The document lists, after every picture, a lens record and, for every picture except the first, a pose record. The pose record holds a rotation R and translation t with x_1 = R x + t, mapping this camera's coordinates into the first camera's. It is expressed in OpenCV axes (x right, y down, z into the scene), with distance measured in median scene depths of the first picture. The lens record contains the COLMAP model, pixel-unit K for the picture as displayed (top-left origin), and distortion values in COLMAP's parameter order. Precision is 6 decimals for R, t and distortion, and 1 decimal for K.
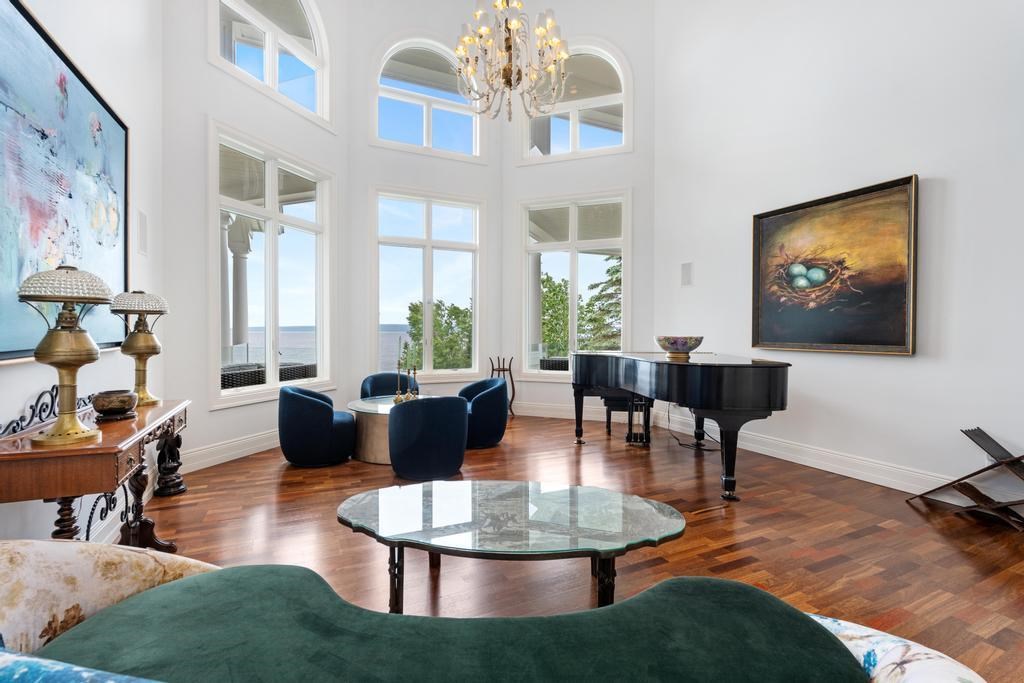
lens RADIAL K [[461.4, 0, 513.2], [0, 461.4, 336.1], [0, 0, 1]] dist [-0.001754, -0.000965]
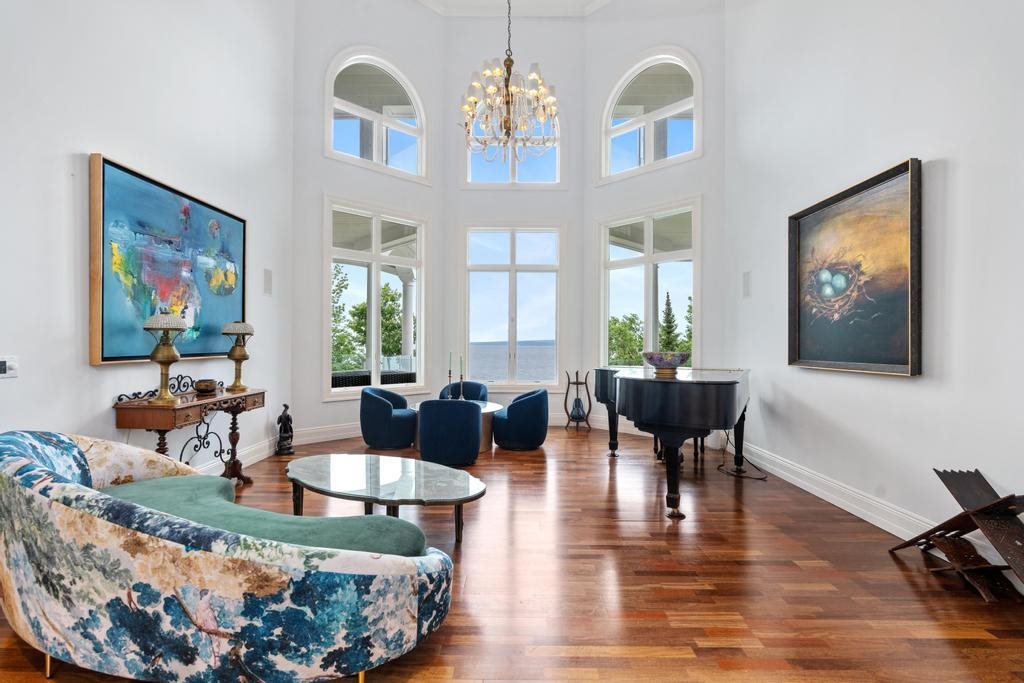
lens RADIAL K [[481.0, 0, 512.0], [0, 481.0, 341.5], [0, 0, 1]] dist [-0.003088, -0.000241]
pose [[0.899534, -0.001722, -0.436848, 0.503602], [-0.006906, 0.999811, -0.018162, -0.000584], [0.436796, 0.019354, 0.899352, -0.072802]]
